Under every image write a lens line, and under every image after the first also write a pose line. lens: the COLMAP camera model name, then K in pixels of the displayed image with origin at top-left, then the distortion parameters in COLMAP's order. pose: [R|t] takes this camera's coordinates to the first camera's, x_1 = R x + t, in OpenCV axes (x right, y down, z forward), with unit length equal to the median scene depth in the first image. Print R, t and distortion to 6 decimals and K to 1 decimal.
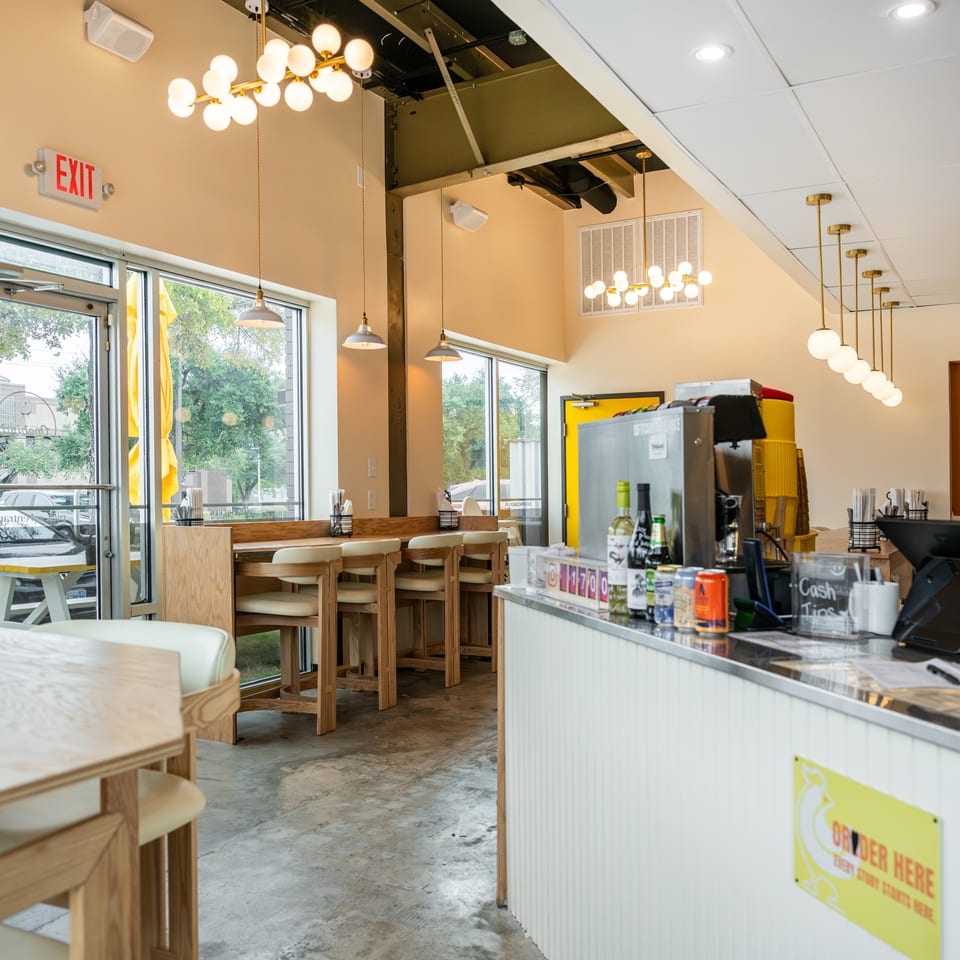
lens RADIAL K [[941.1, 0, 482.2], [0, 941.1, 513.9], [0, 0, 1]] dist [-0.002940, 0.005432]
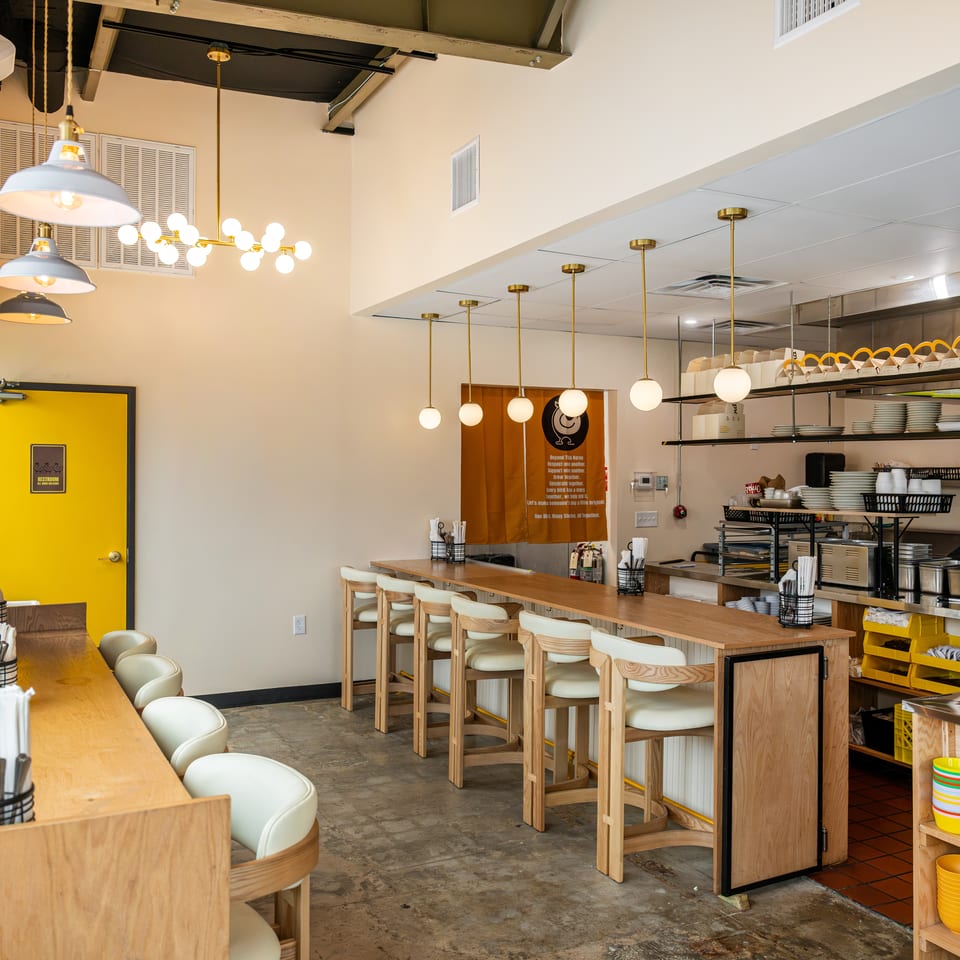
lens RADIAL K [[961.9, 0, 448.5], [0, 961.9, 476.9], [0, 0, 1]] dist [0.003282, 0.002999]
pose [[0.570266, 0.000198, 0.821460, -0.442009], [0.011297, 0.999904, -0.008084, -0.084561], [-0.821382, 0.013890, 0.570209, 0.630558]]
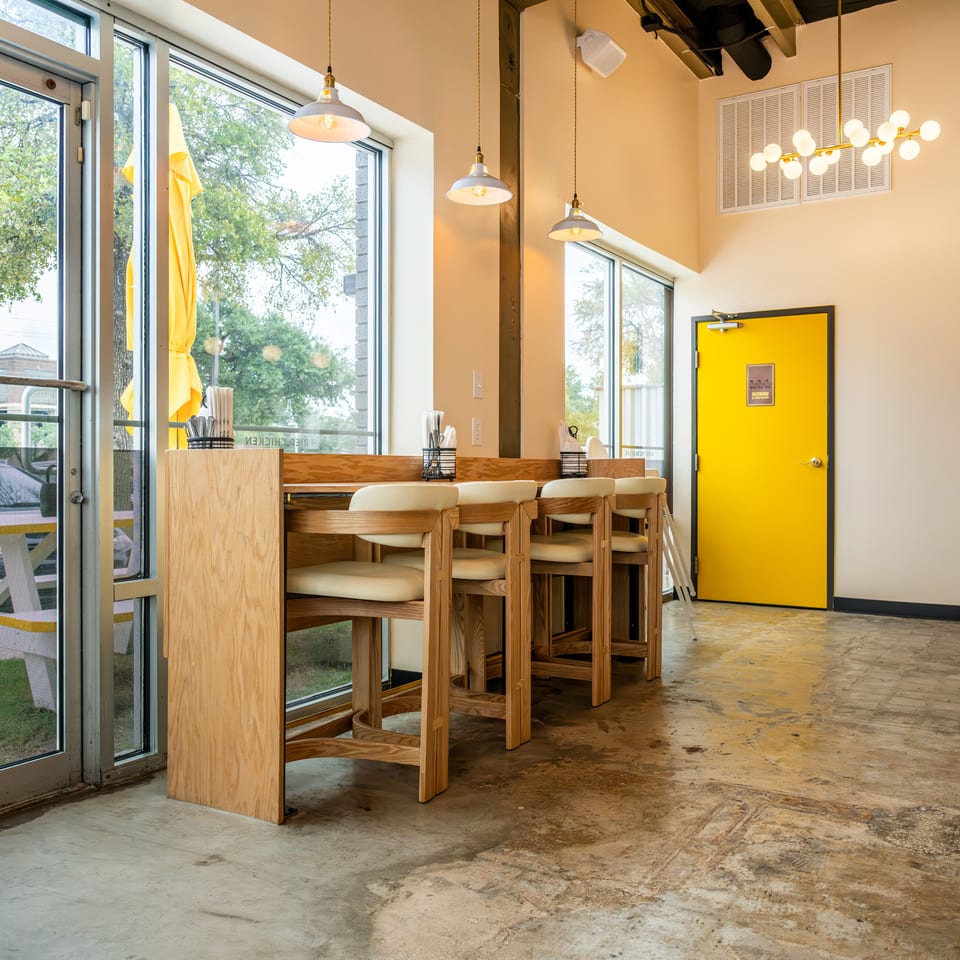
lens RADIAL K [[949.4, 0, 512.1], [0, 949.4, 451.0], [0, 0, 1]] dist [0.000615, 0.001205]
pose [[0.999957, 0.001087, -0.009170, -0.105340], [-0.001465, 0.999145, -0.041317, 0.035689], [0.009117, 0.041328, 0.999104, 0.369476]]
